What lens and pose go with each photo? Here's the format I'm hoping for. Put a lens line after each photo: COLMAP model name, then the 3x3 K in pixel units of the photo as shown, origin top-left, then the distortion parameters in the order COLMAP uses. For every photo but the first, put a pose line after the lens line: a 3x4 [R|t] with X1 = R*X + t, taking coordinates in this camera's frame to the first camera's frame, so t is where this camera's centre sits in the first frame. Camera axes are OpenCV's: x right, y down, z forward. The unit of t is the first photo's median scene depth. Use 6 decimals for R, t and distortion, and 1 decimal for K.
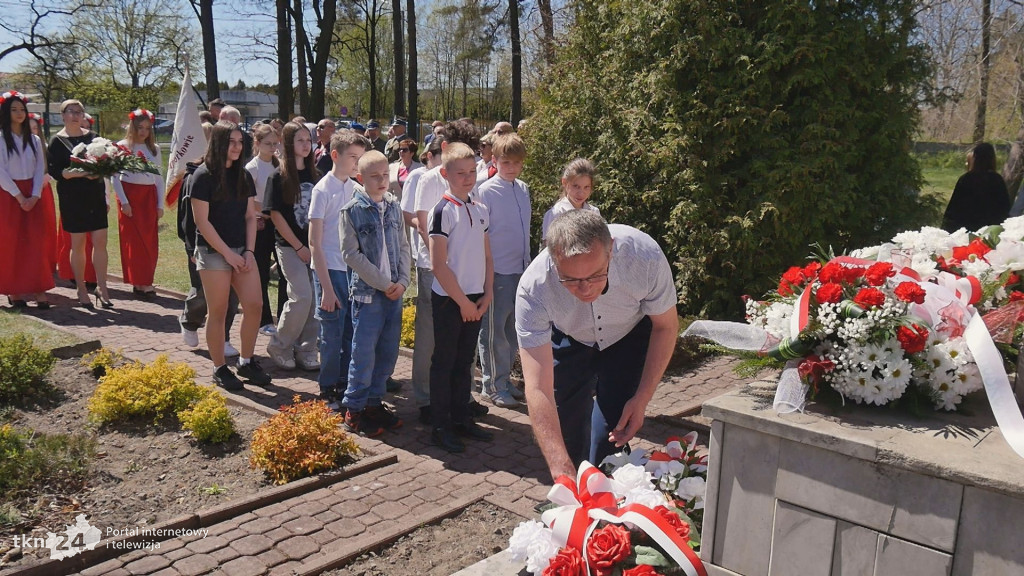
lens RADIAL K [[856.5, 0, 496.5], [0, 856.5, 300.2], [0, 0, 1]] dist [-0.080946, 0.065914]
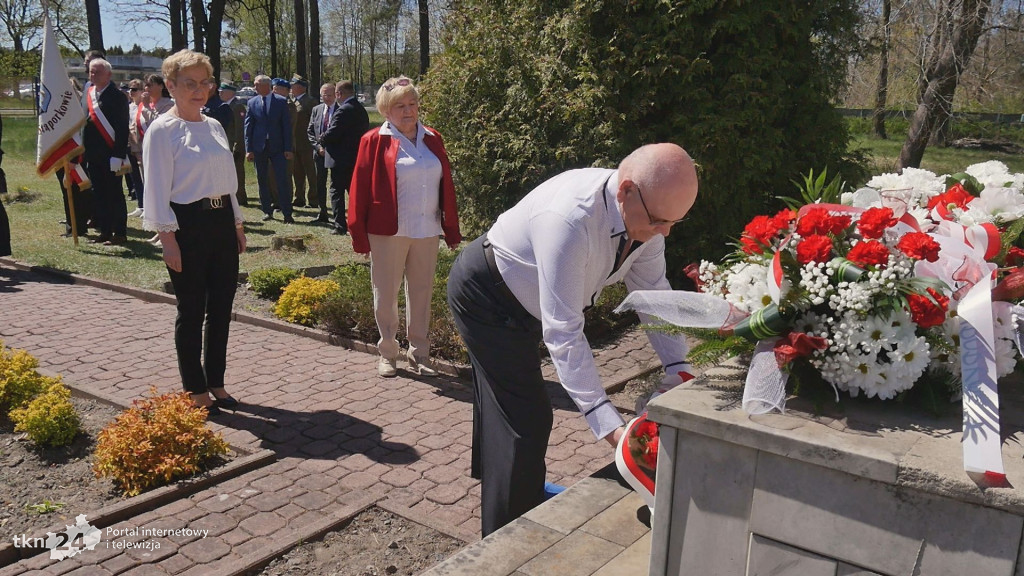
lens RADIAL K [[852.1, 0, 509.0], [0, 852.1, 318.8], [0, 0, 1]] dist [-0.069971, 0.019037]
pose [[0.993274, -0.022681, 0.113544, 0.014556], [0.016192, 0.998200, 0.057751, 0.001995], [-0.114650, -0.055524, 0.991853, 0.099738]]
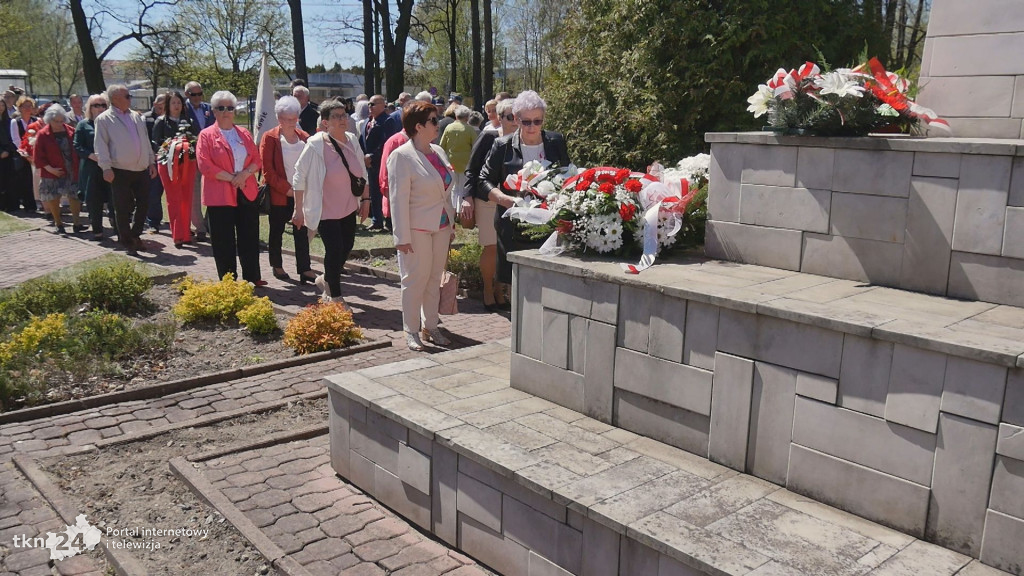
lens RADIAL K [[852.1, 0, 509.0], [0, 852.1, 318.8], [0, 0, 1]] dist [-0.069971, 0.019037]
pose [[0.995386, 0.010510, -0.095370, 0.134041], [-0.006270, 0.998983, 0.044647, 0.057634], [0.095743, -0.043843, 0.994440, -0.218242]]
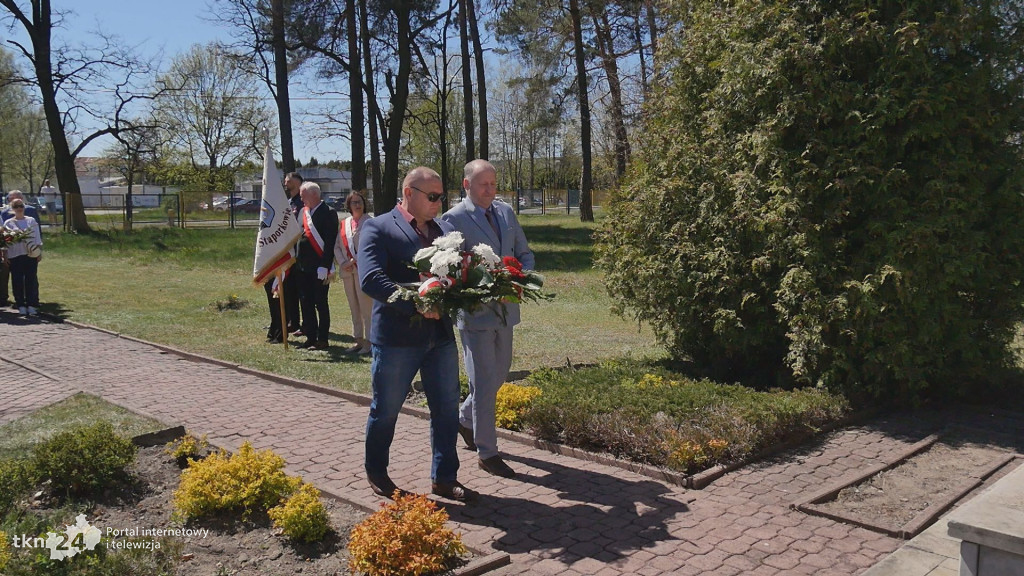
lens RADIAL K [[853.4, 0, 517.9], [0, 853.4, 313.6], [0, 0, 1]] dist [-0.062223, 0.009572]
pose [[0.998153, -0.022401, -0.056477, -0.034901], [0.018736, 0.997735, -0.064613, -0.010275], [0.057797, 0.063435, 0.996311, 0.060658]]
